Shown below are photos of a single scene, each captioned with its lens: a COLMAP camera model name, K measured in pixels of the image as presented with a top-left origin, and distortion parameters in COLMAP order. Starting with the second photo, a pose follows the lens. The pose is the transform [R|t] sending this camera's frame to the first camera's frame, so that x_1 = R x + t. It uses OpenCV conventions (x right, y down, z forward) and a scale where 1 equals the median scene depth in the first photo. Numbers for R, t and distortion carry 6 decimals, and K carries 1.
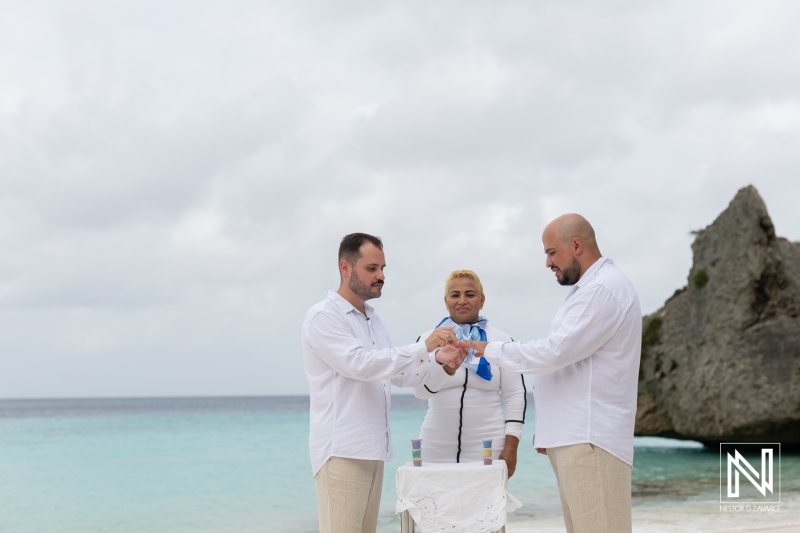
lens RADIAL K [[1111.1, 0, 400.0], [0, 1111.1, 266.5], [0, 0, 1]] dist [-0.003126, -0.007623]
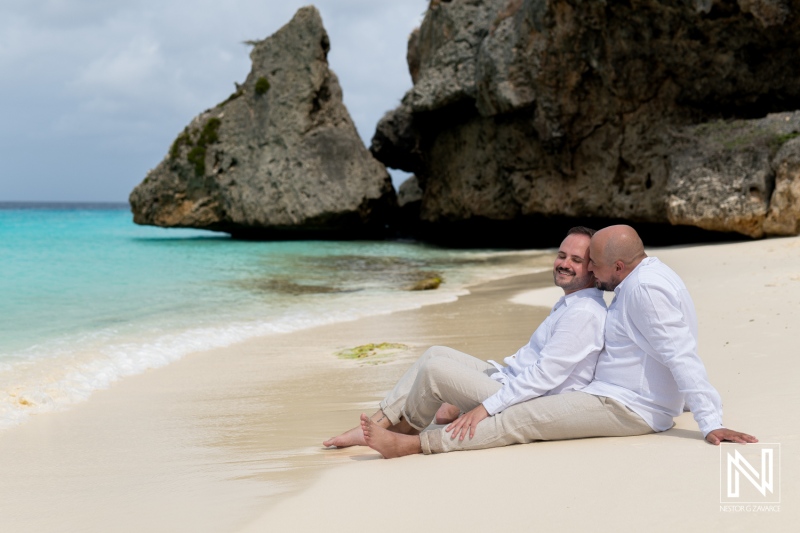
lens RADIAL K [[1111.1, 0, 400.0], [0, 1111.1, 266.5], [0, 0, 1]] dist [-0.003126, -0.007623]
pose [[0.772911, -0.019566, 0.634212, -0.339466], [-0.087260, 0.986750, 0.136785, 0.026378], [-0.628485, -0.161064, 0.760963, 0.042518]]
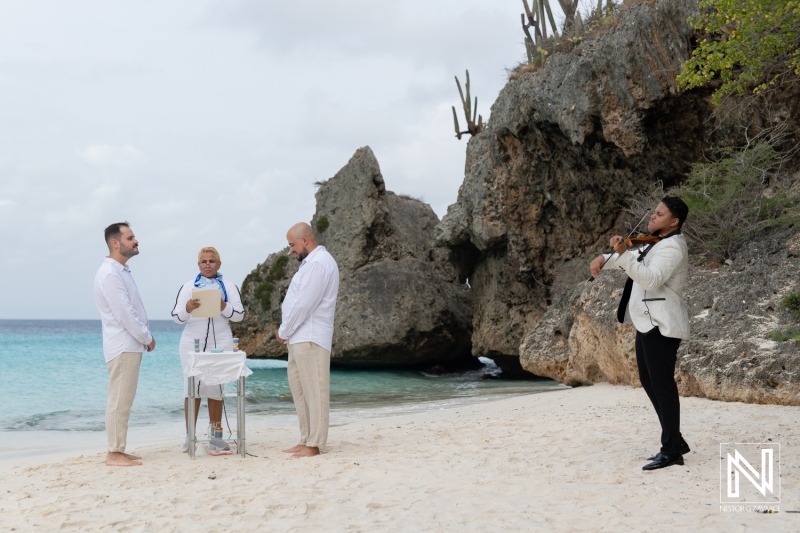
lens RADIAL K [[1111.1, 0, 400.0], [0, 1111.1, 266.5], [0, 0, 1]] dist [-0.003126, -0.007623]
pose [[0.941787, 0.029761, 0.334889, -0.042200], [-0.051301, 0.997131, 0.055658, -0.013860], [-0.332272, -0.069598, 0.940612, -0.128077]]
